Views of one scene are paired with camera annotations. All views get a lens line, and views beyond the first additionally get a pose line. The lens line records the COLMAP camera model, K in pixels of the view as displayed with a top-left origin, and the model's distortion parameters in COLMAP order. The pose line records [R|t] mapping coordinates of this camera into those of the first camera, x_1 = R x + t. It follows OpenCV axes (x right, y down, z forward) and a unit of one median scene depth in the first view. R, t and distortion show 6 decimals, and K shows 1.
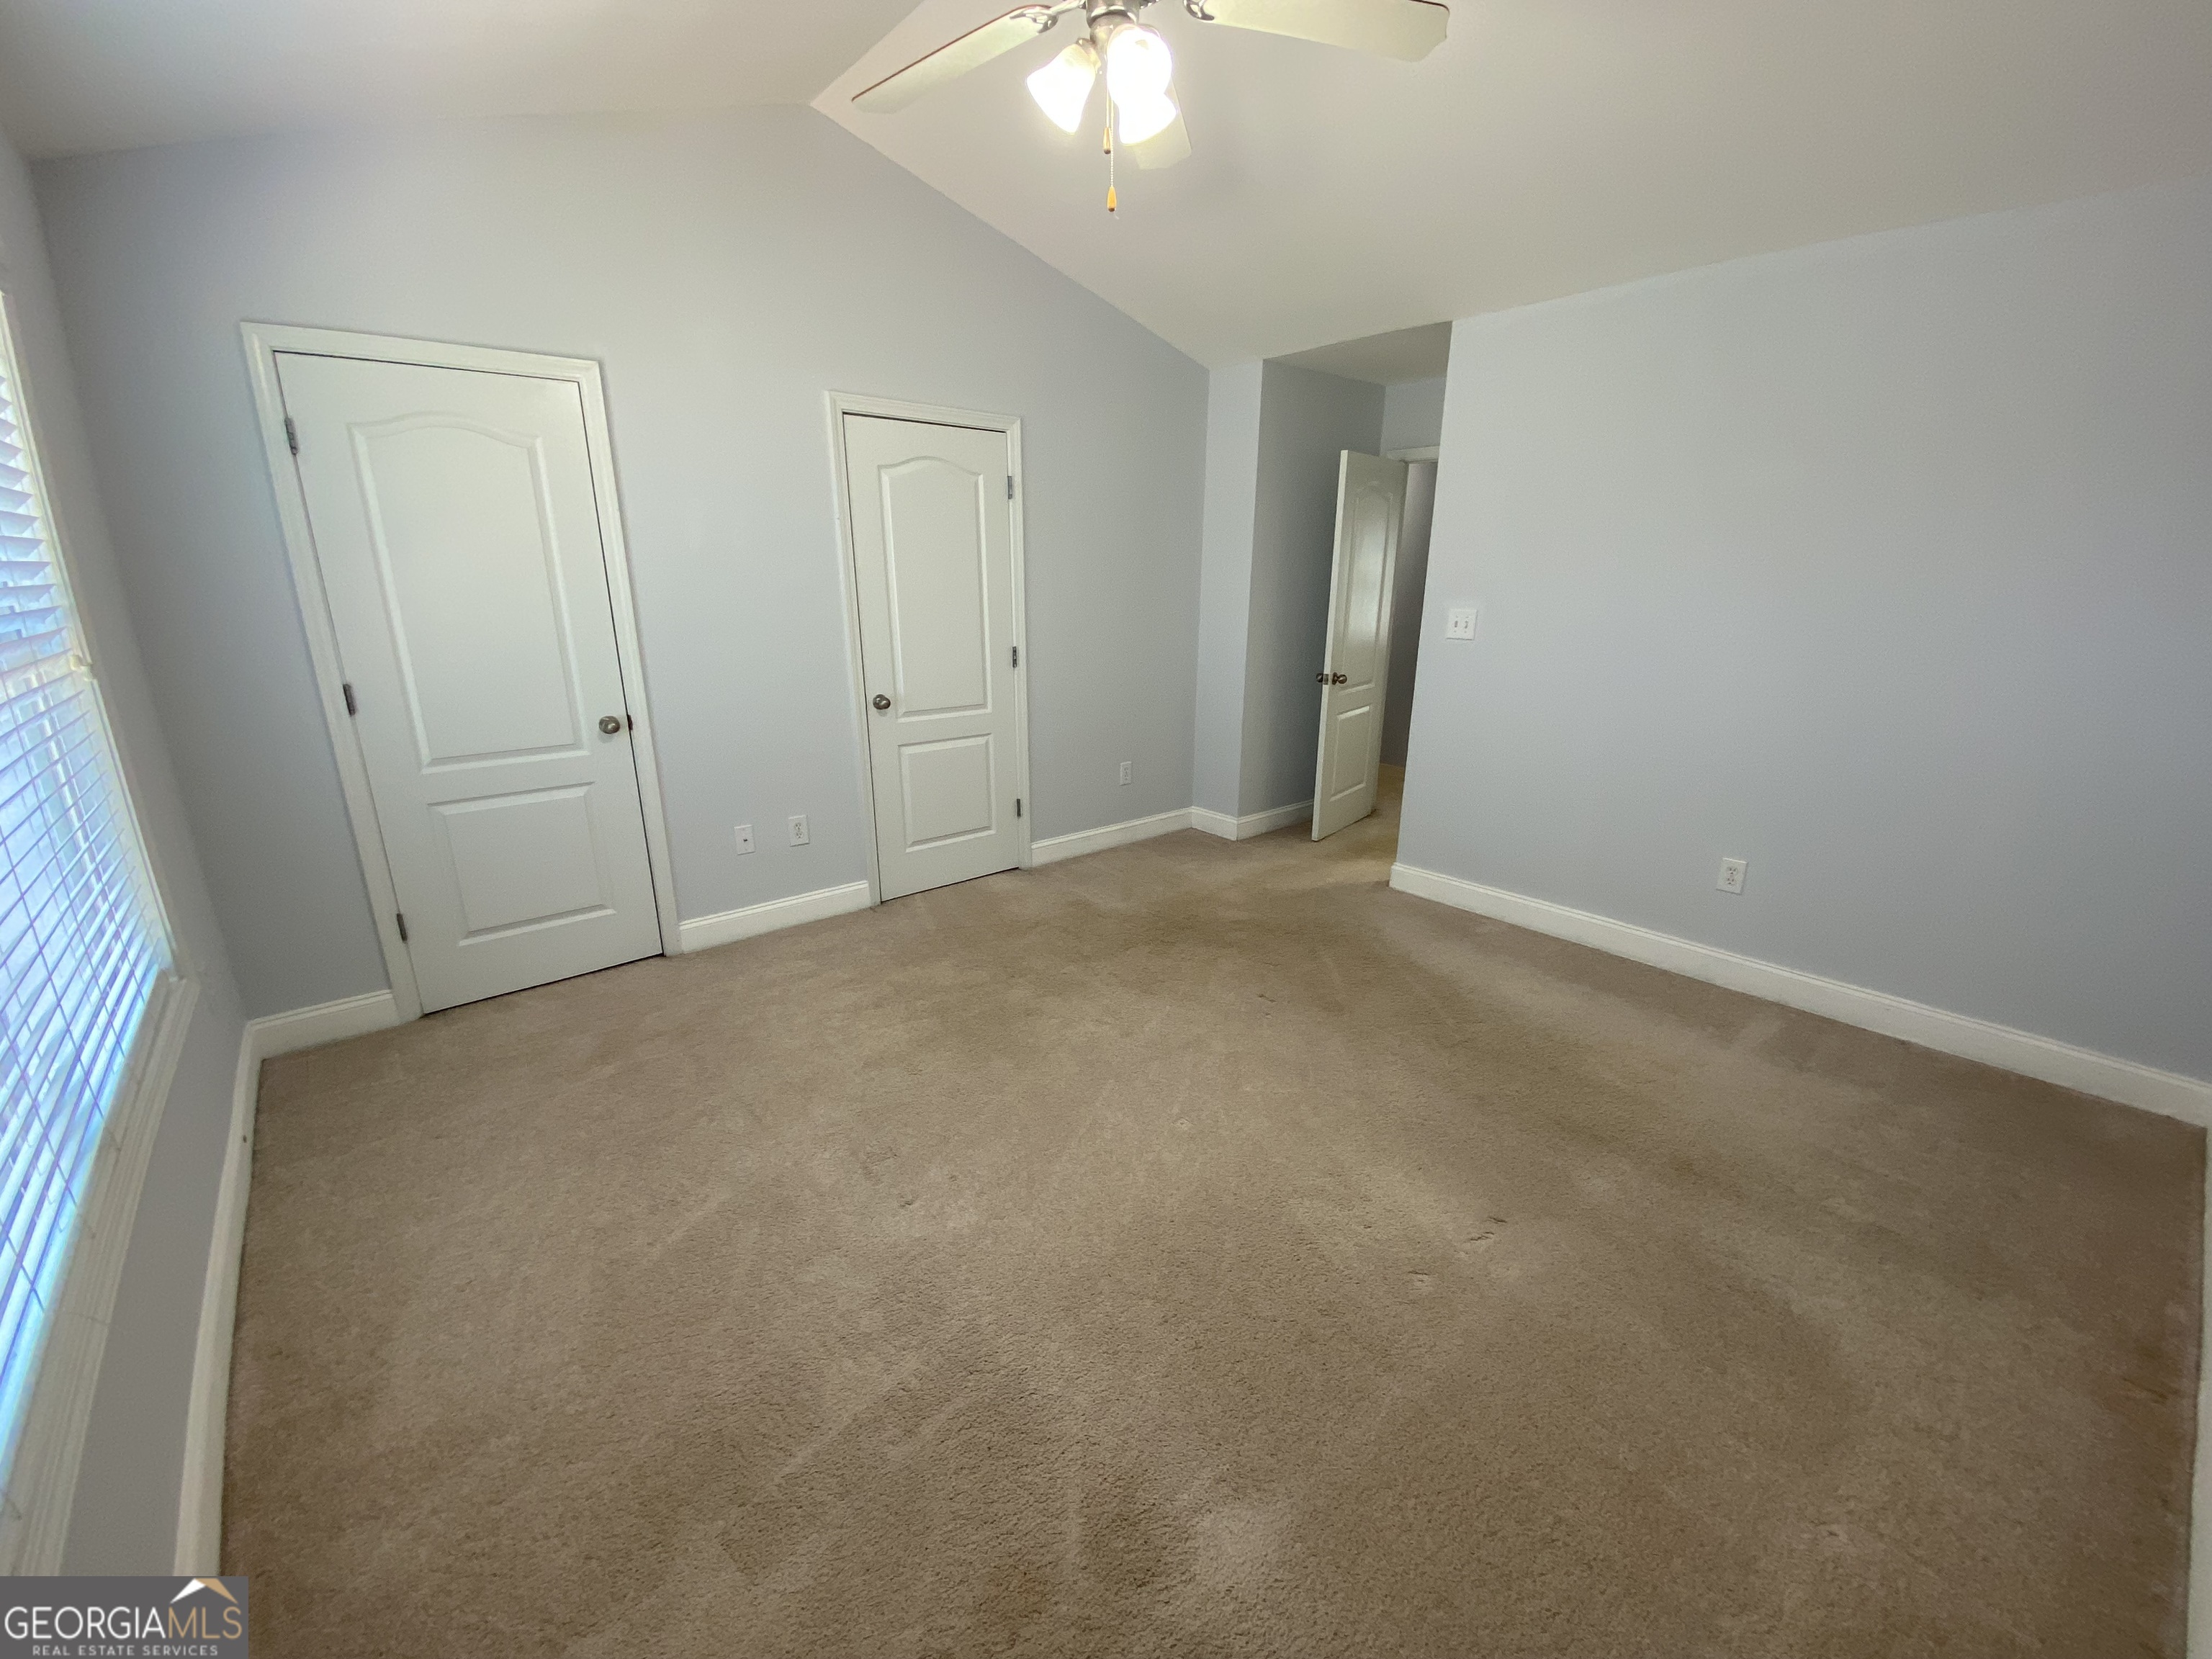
lens RADIAL K [[888.4, 0, 1101.8], [0, 888.4, 829.9], [0, 0, 1]] dist [0.025515, -0.022213]
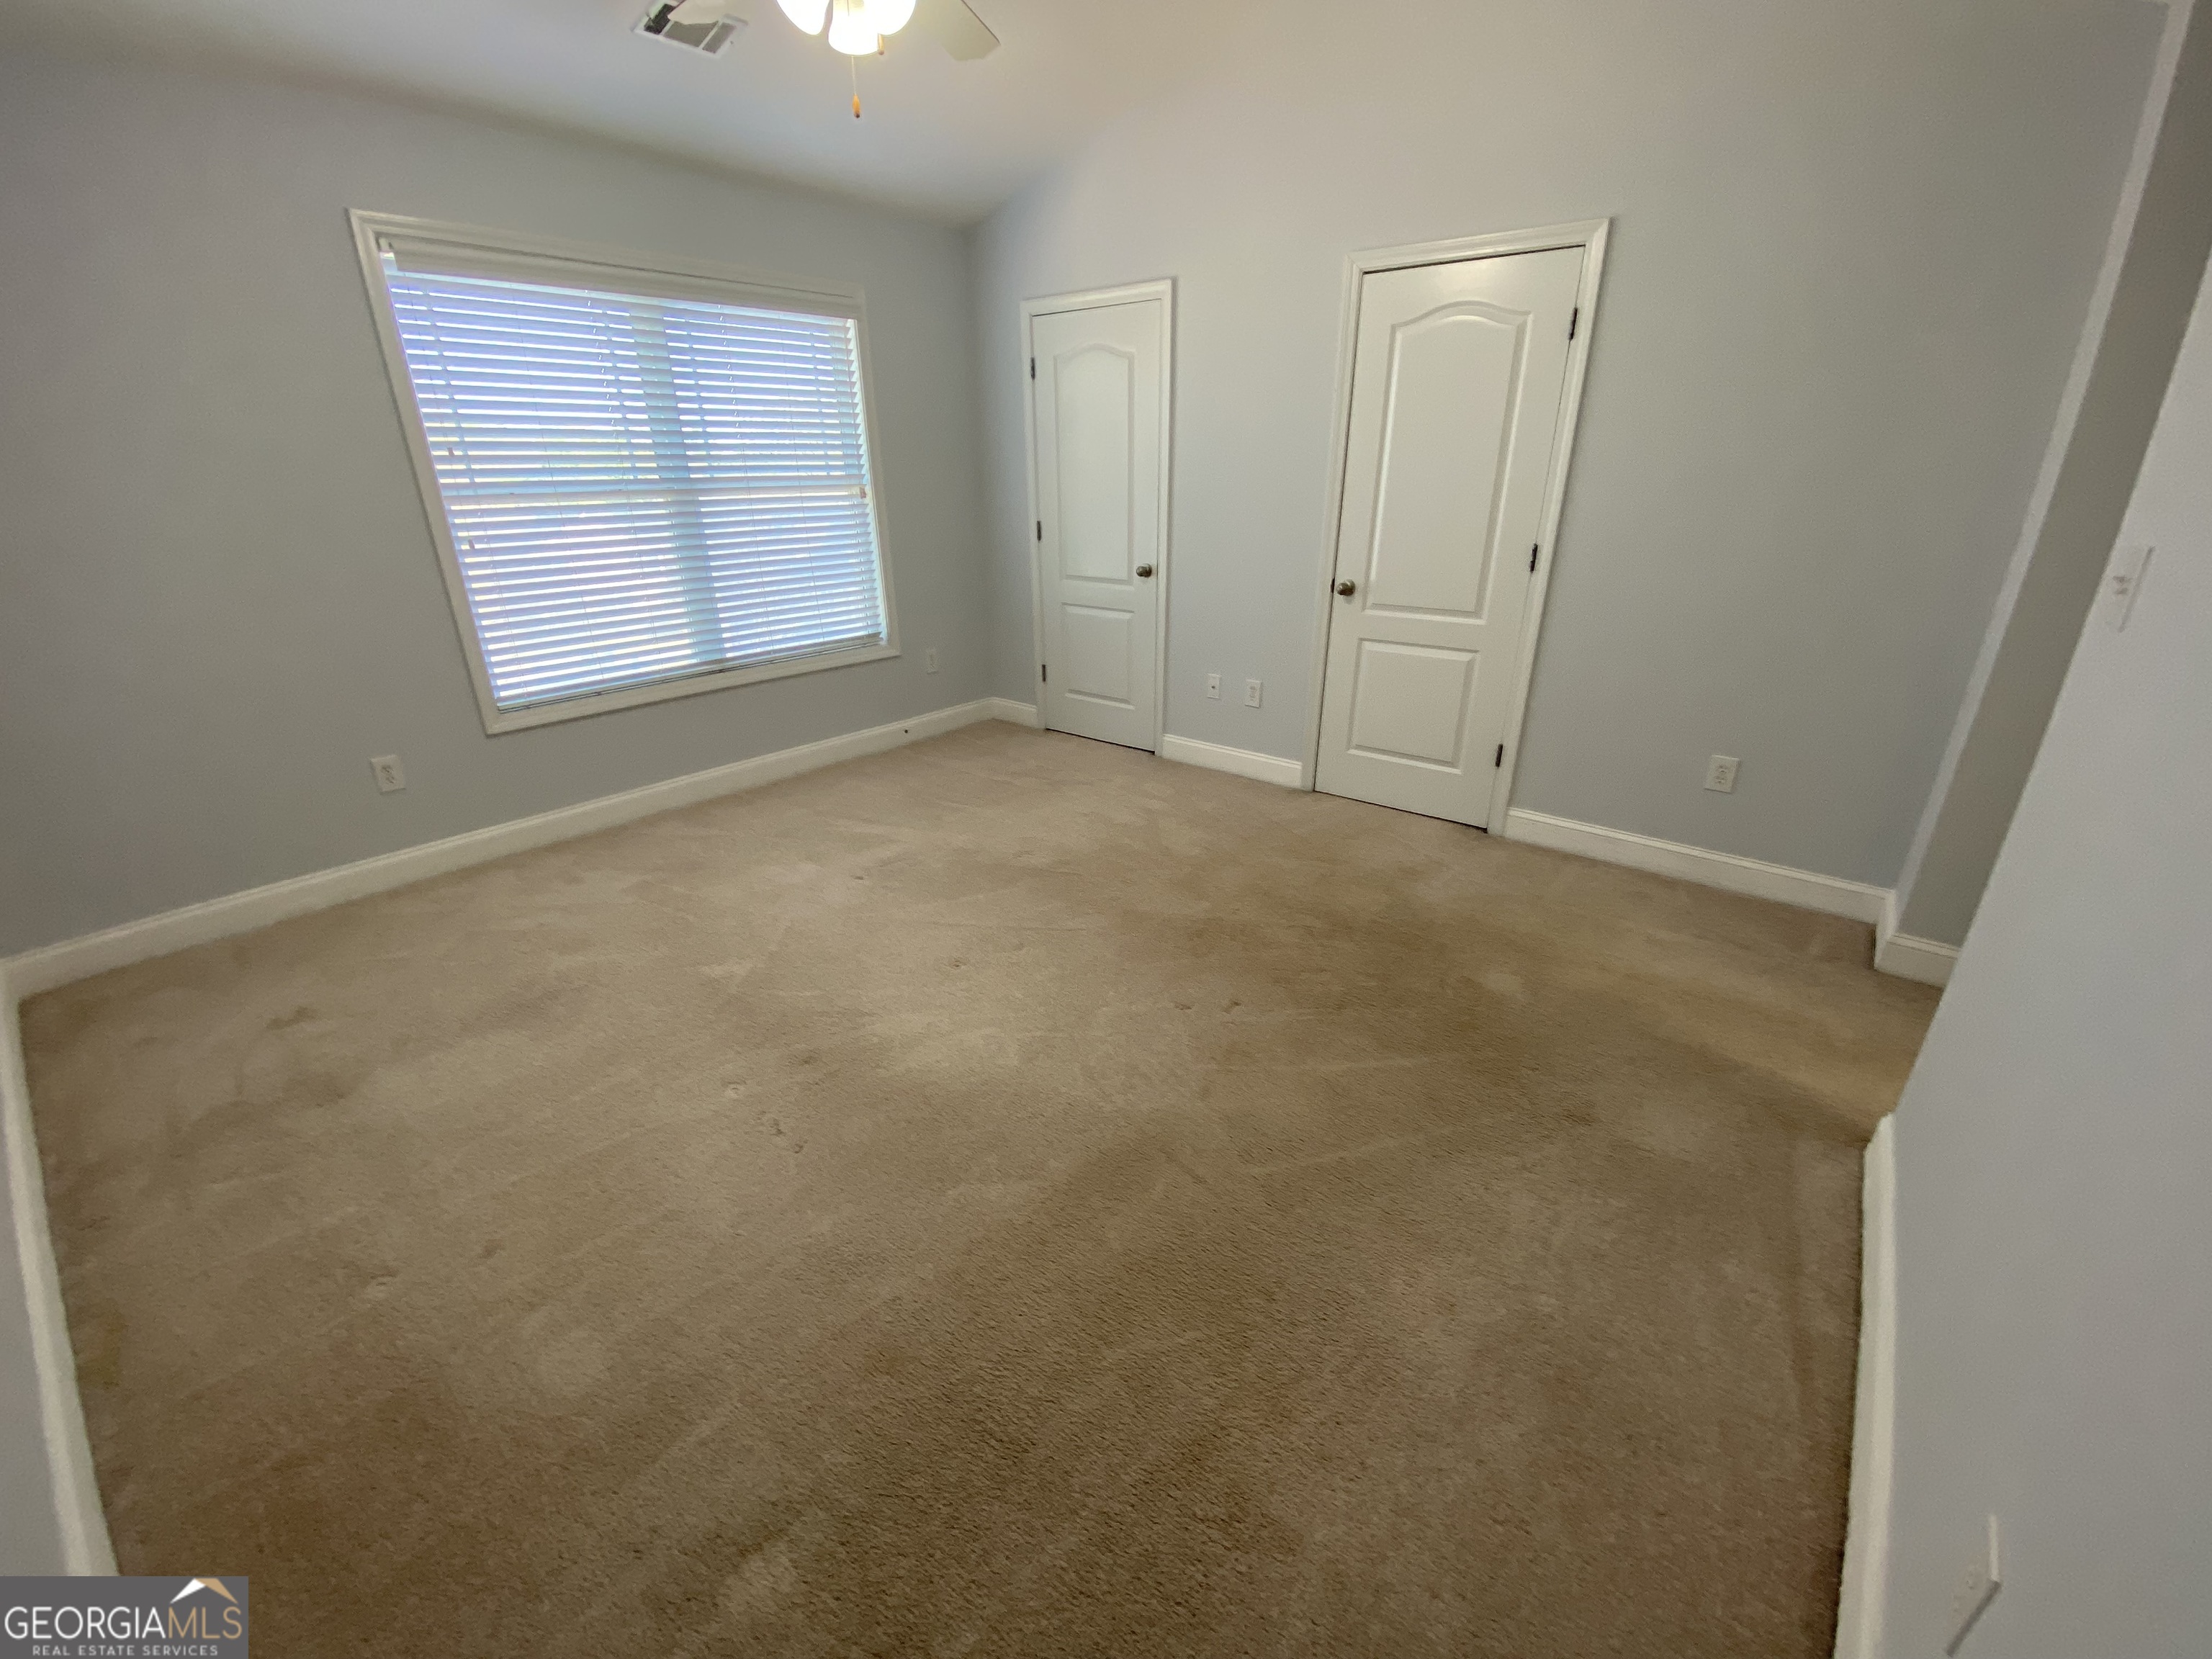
lens RADIAL K [[888.4, 0, 1101.8], [0, 888.4, 829.9], [0, 0, 1]] dist [0.025515, -0.022213]
pose [[0.168497, 0.364530, -0.915820, 0.668811], [-0.266385, 0.911373, 0.313749, -0.134290], [0.949024, 0.191095, 0.250669, 0.547239]]
